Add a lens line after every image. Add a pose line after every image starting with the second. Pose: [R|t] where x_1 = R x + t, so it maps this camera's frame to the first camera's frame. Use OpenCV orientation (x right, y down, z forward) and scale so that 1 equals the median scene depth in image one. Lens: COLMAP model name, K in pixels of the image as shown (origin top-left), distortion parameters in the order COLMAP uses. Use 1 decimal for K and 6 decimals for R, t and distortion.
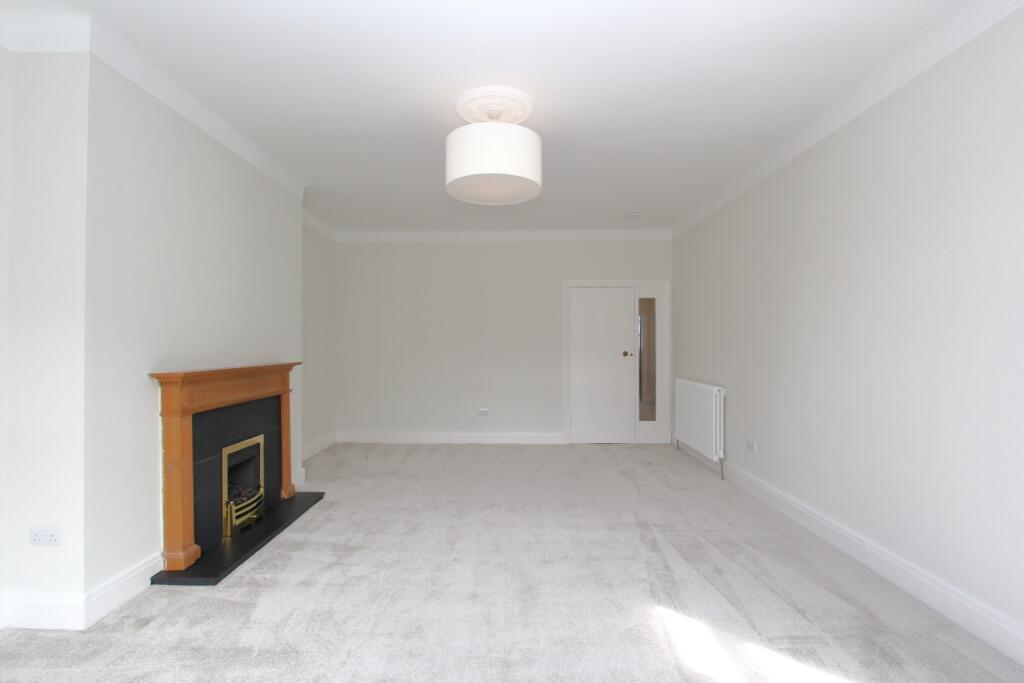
lens RADIAL K [[472.4, 0, 509.1], [0, 472.4, 343.6], [0, 0, 1]] dist [-0.027817, 0.008948]
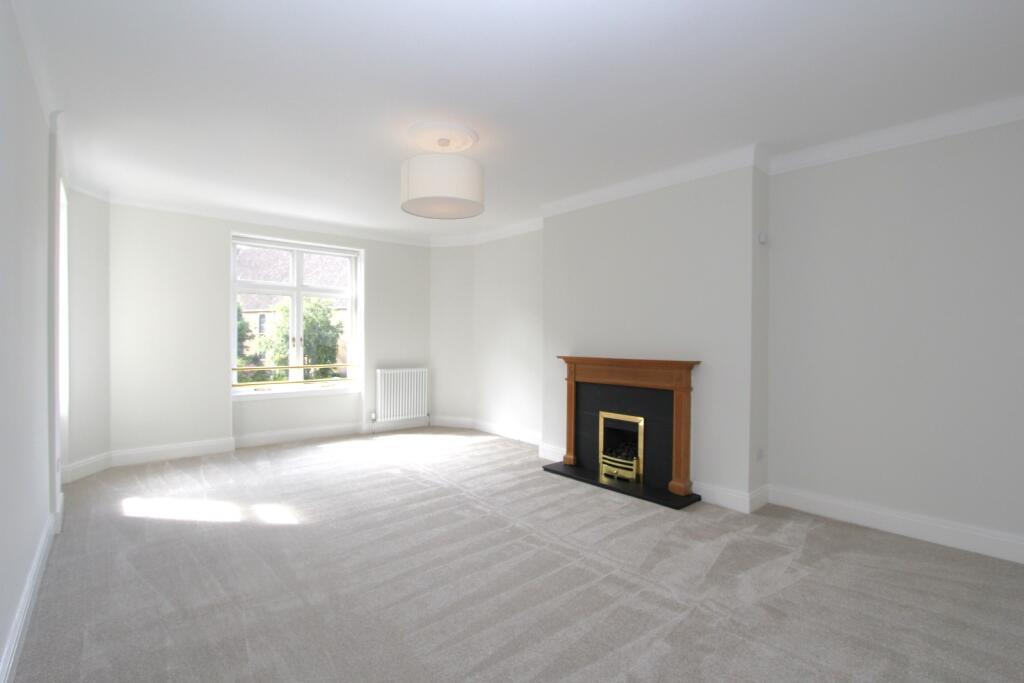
lens RADIAL K [[472.4, 0, 509.1], [0, 472.4, 343.6], [0, 0, 1]] dist [-0.027817, 0.008948]
pose [[-0.754633, 0.002957, -0.656141, 0.584724], [-0.002619, 0.999968, 0.007519, -0.002843], [0.656142, 0.007392, -0.754601, 1.918816]]
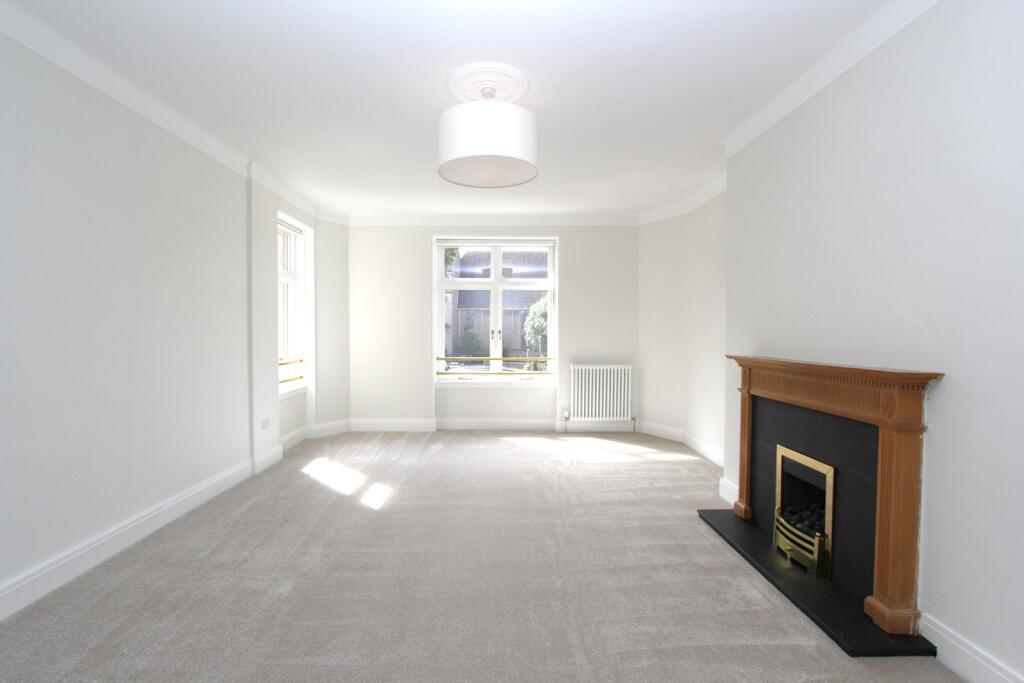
lens RADIAL K [[472.4, 0, 509.1], [0, 472.4, 343.6], [0, 0, 1]] dist [-0.027817, 0.008948]
pose [[-0.999902, -0.002121, -0.013812, -0.059577], [-0.002417, 0.999767, 0.021469, 0.001992], [0.013764, 0.021500, -0.999674, 1.902318]]
